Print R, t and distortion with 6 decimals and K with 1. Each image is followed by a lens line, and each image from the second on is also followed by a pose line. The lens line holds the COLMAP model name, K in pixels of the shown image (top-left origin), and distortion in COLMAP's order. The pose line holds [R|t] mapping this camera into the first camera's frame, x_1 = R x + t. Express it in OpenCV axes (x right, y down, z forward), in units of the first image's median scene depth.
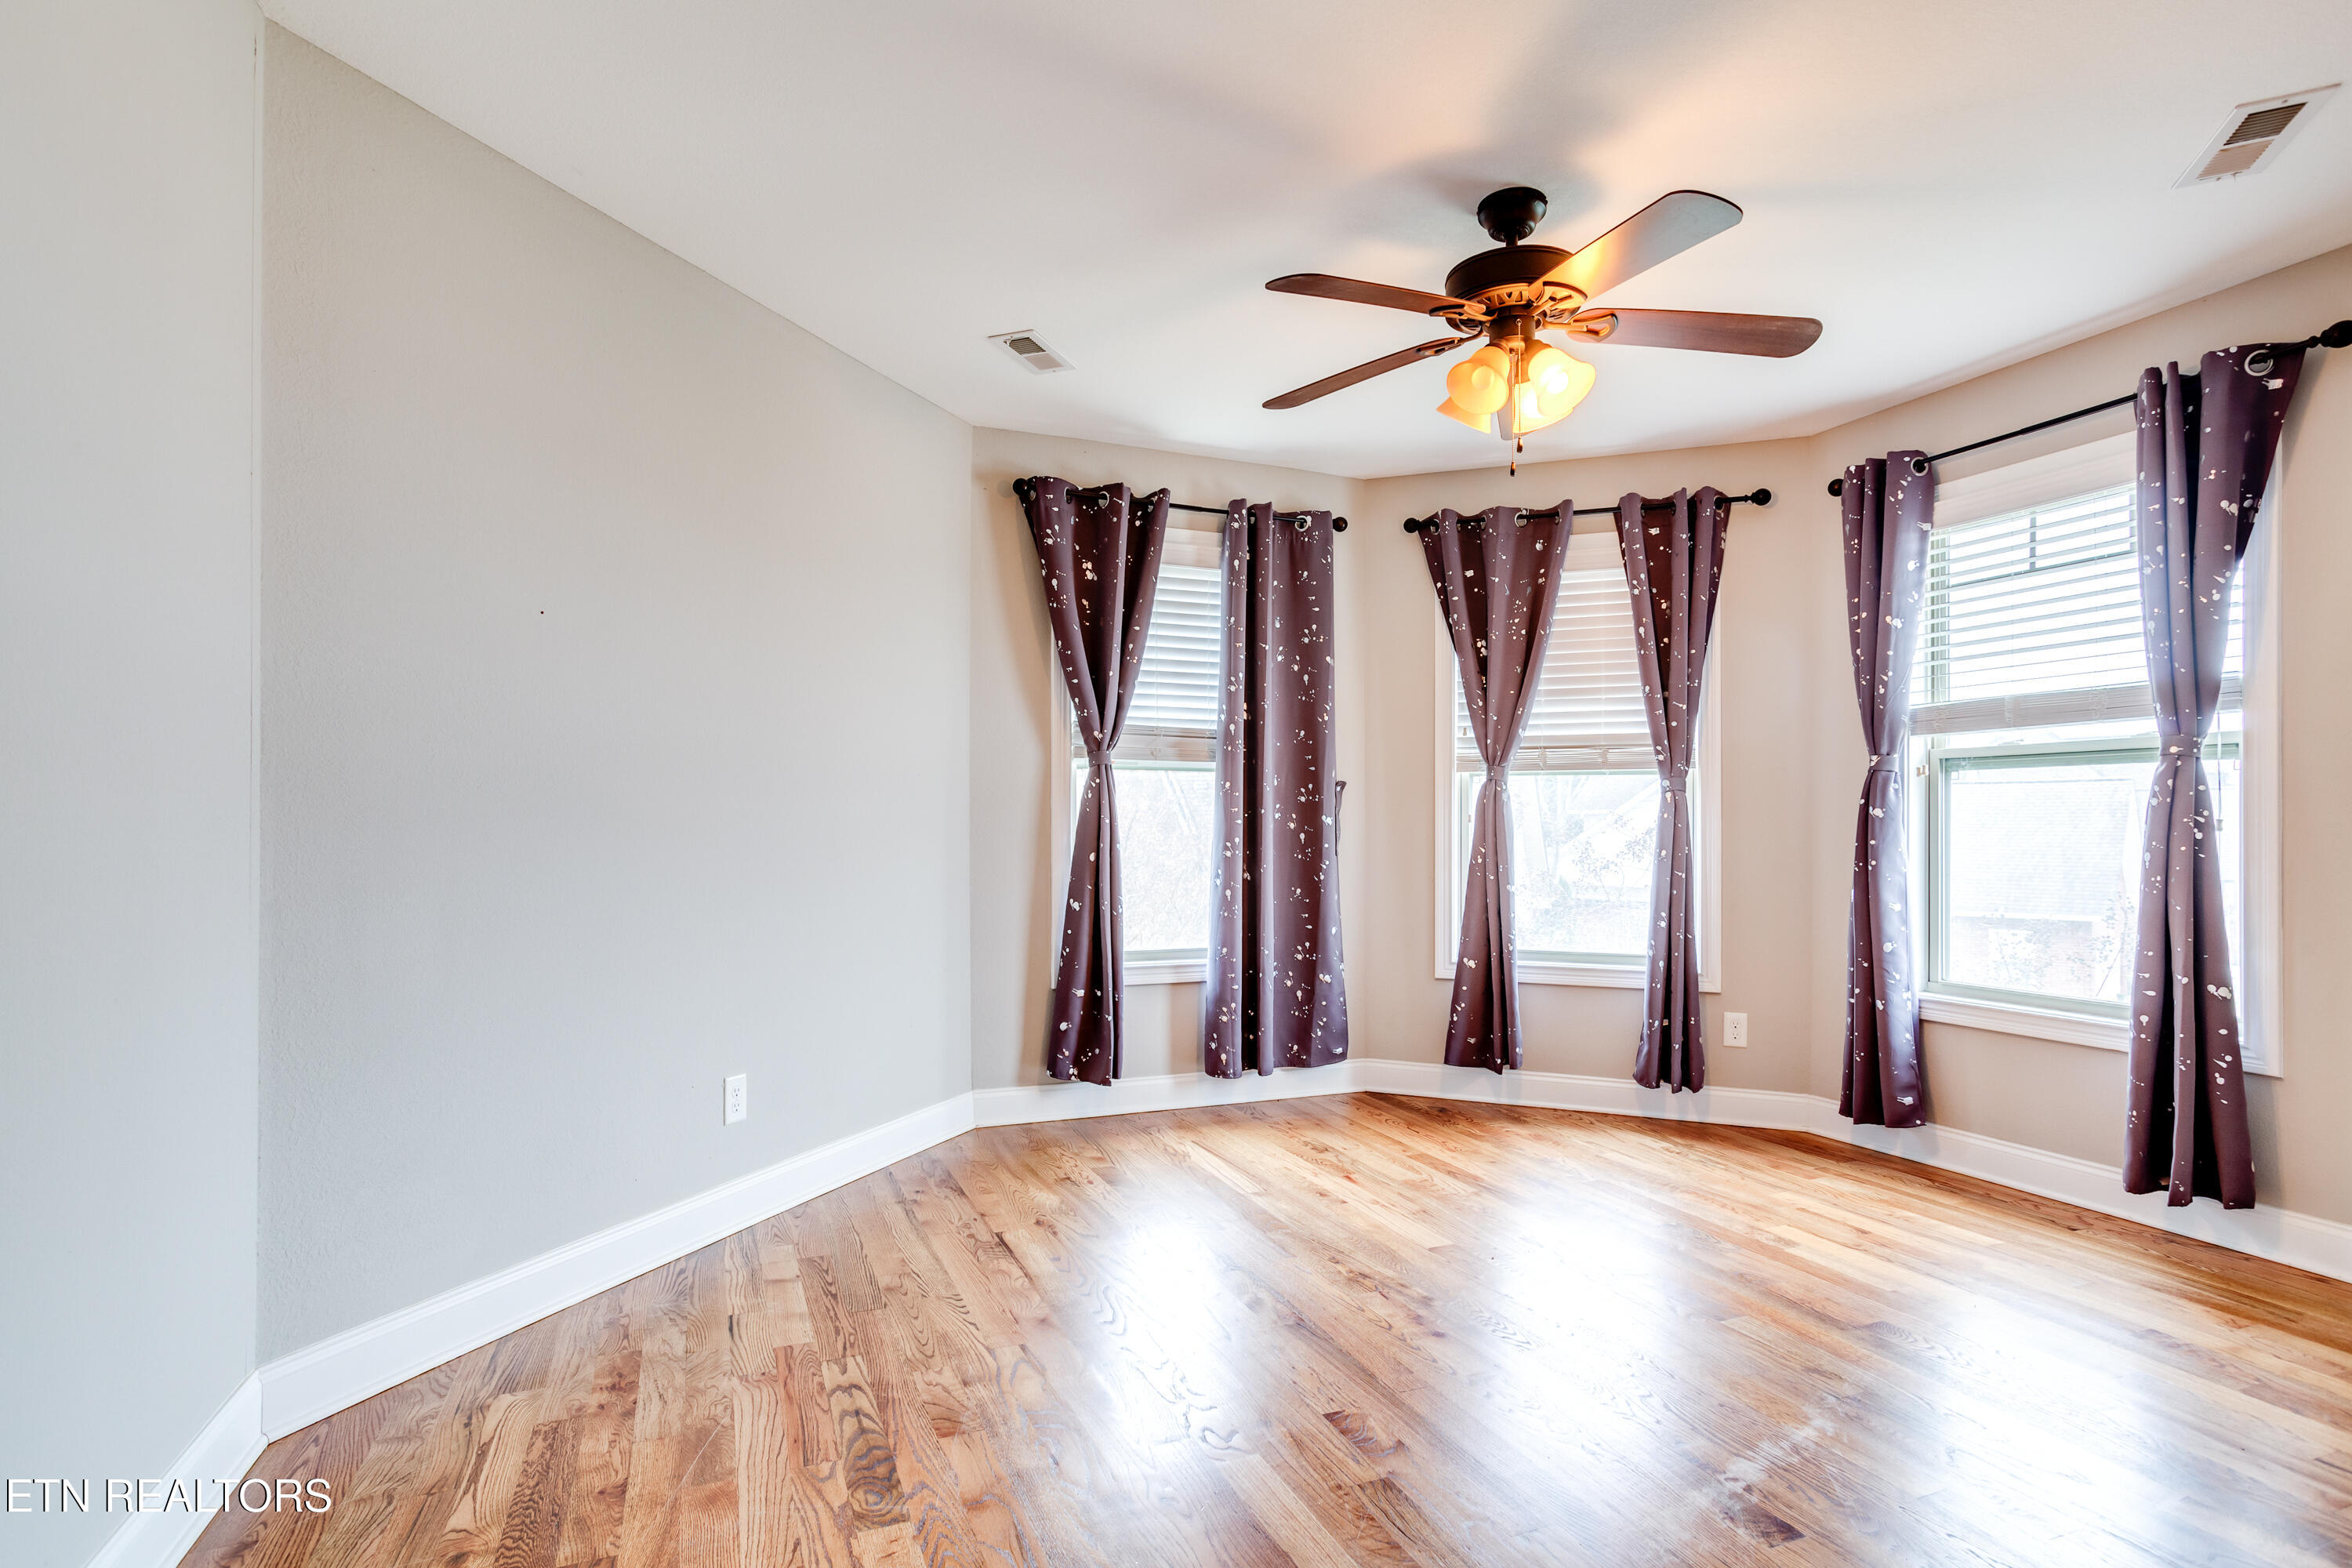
lens RADIAL K [[1130.3, 0, 1166.0], [0, 1130.3, 790.0], [0, 0, 1]] dist [-0.051293, 0.041536]
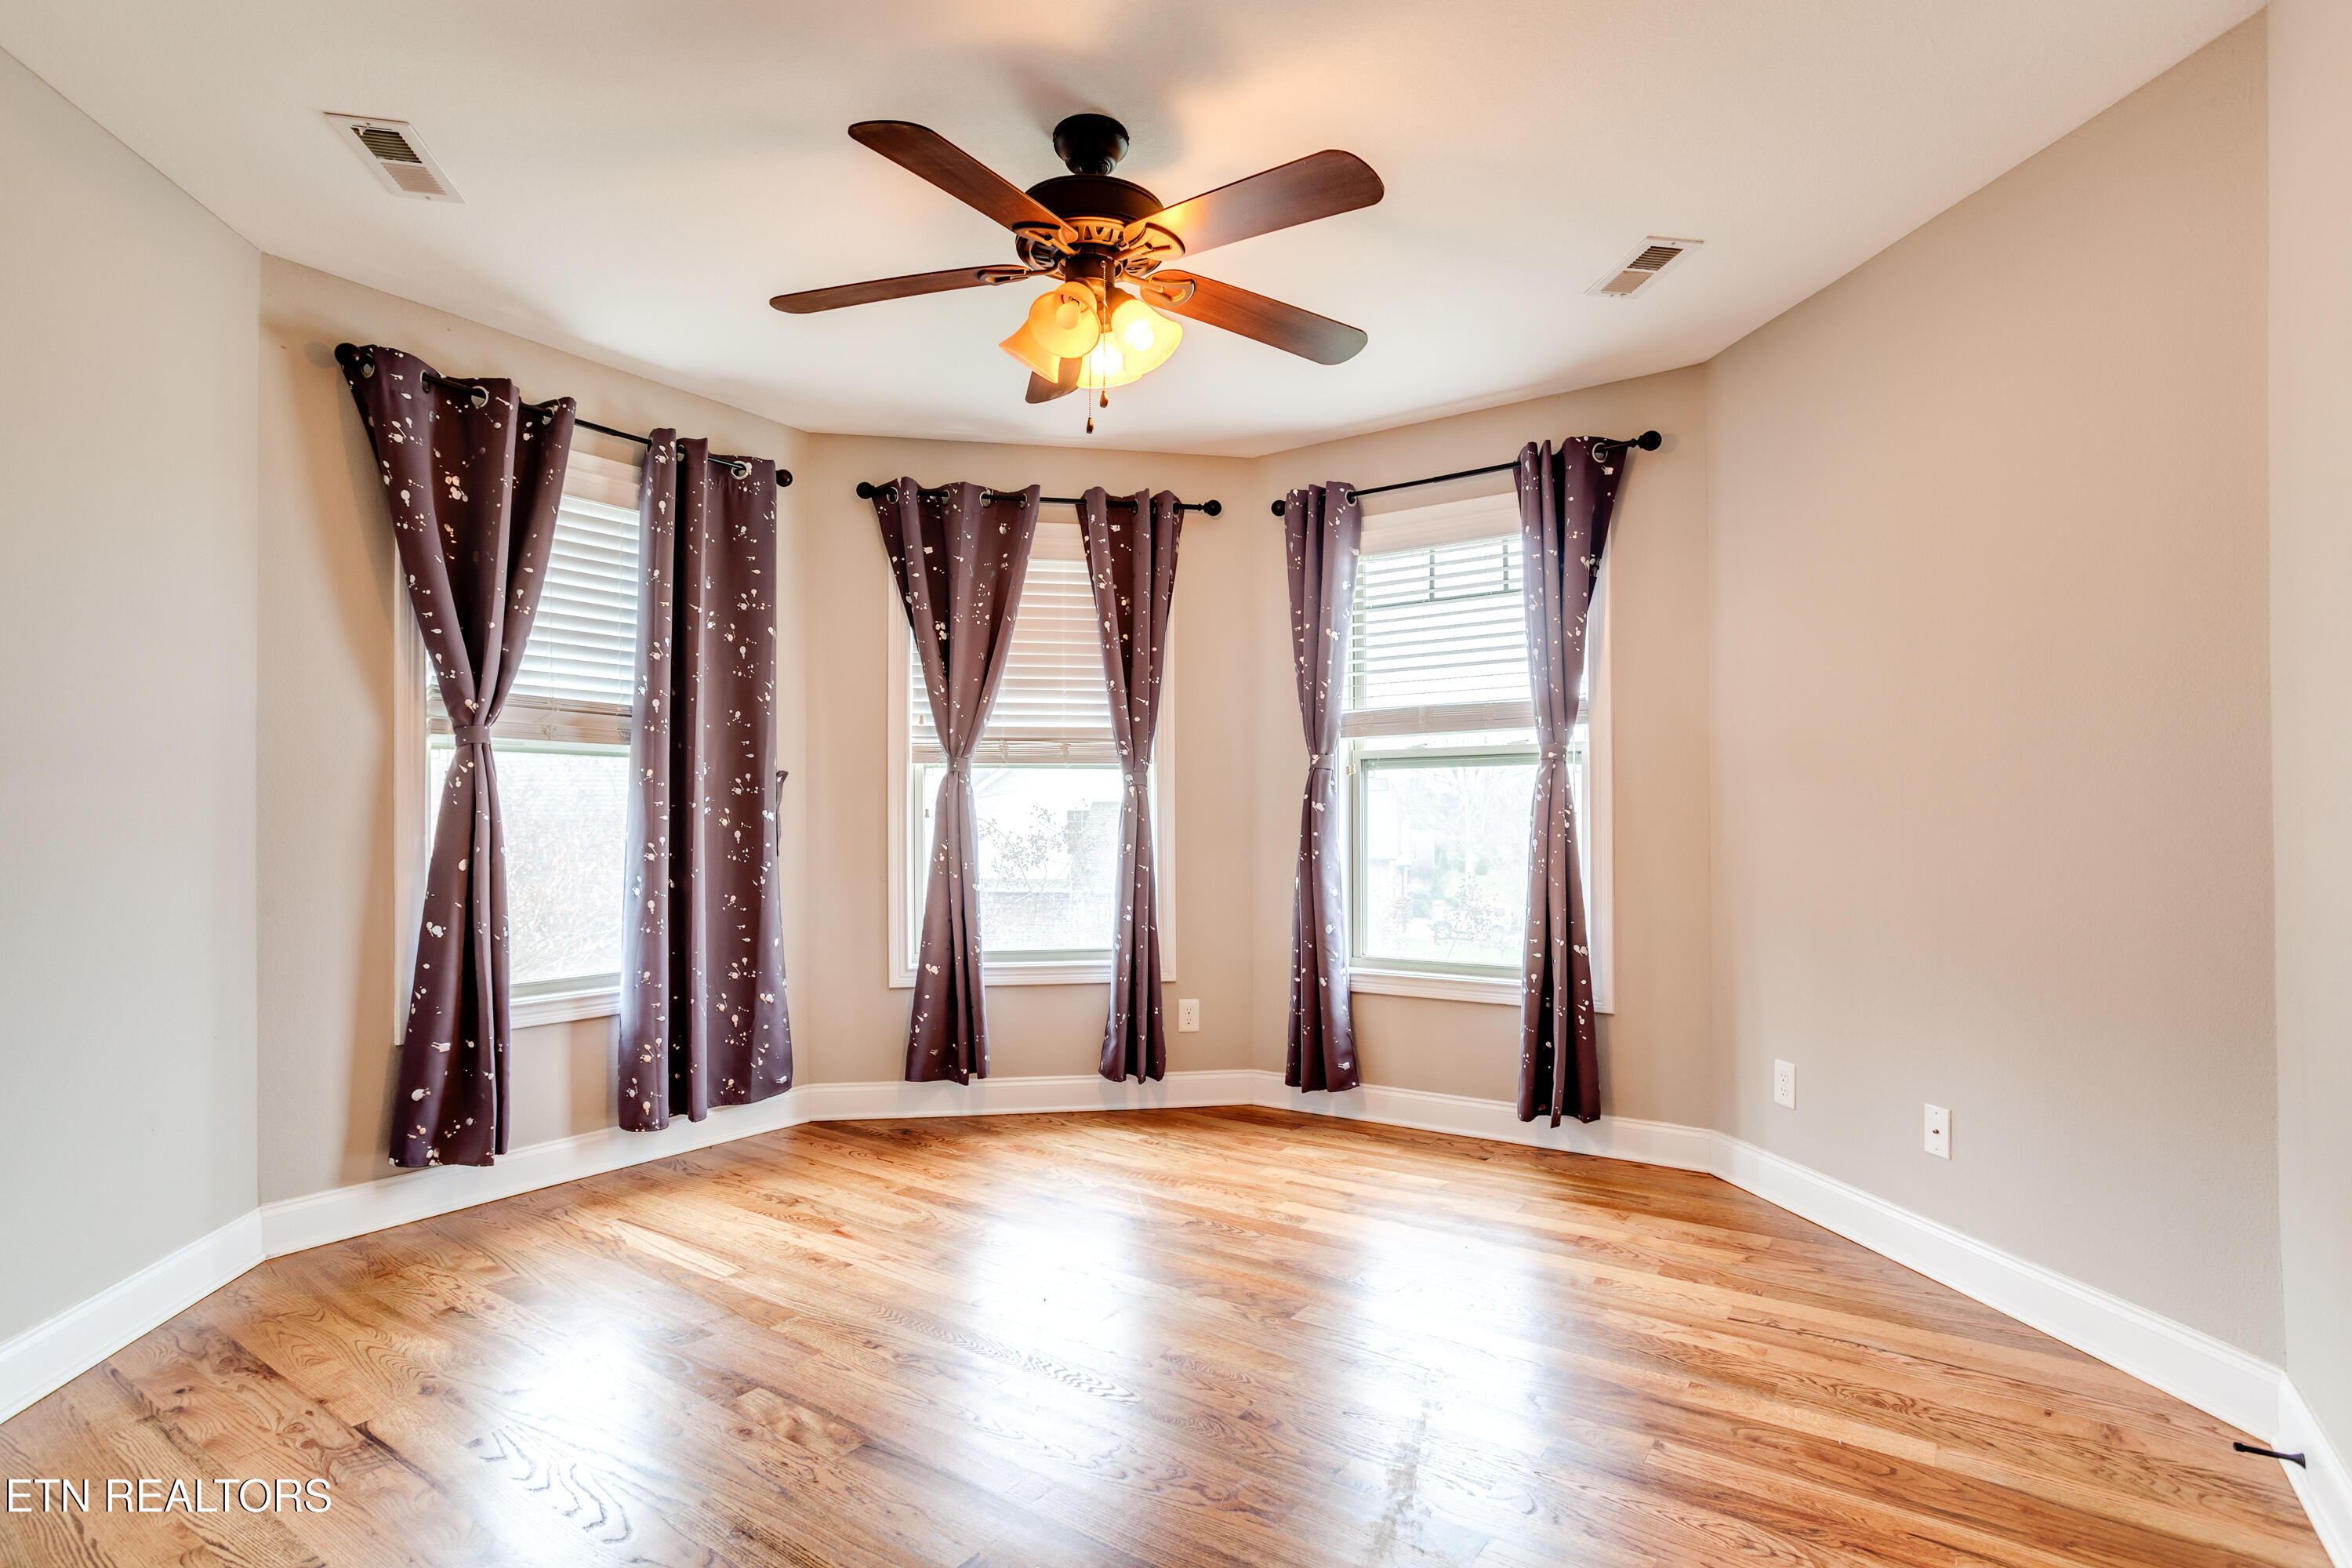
lens RADIAL K [[1130.3, 0, 1166.0], [0, 1130.3, 790.0], [0, 0, 1]] dist [-0.051293, 0.041536]
pose [[0.841371, 0.007965, 0.540400, -0.079908], [-0.010165, 0.999948, 0.001087, 0.003569], [-0.540363, -0.006408, 0.841408, 0.128817]]
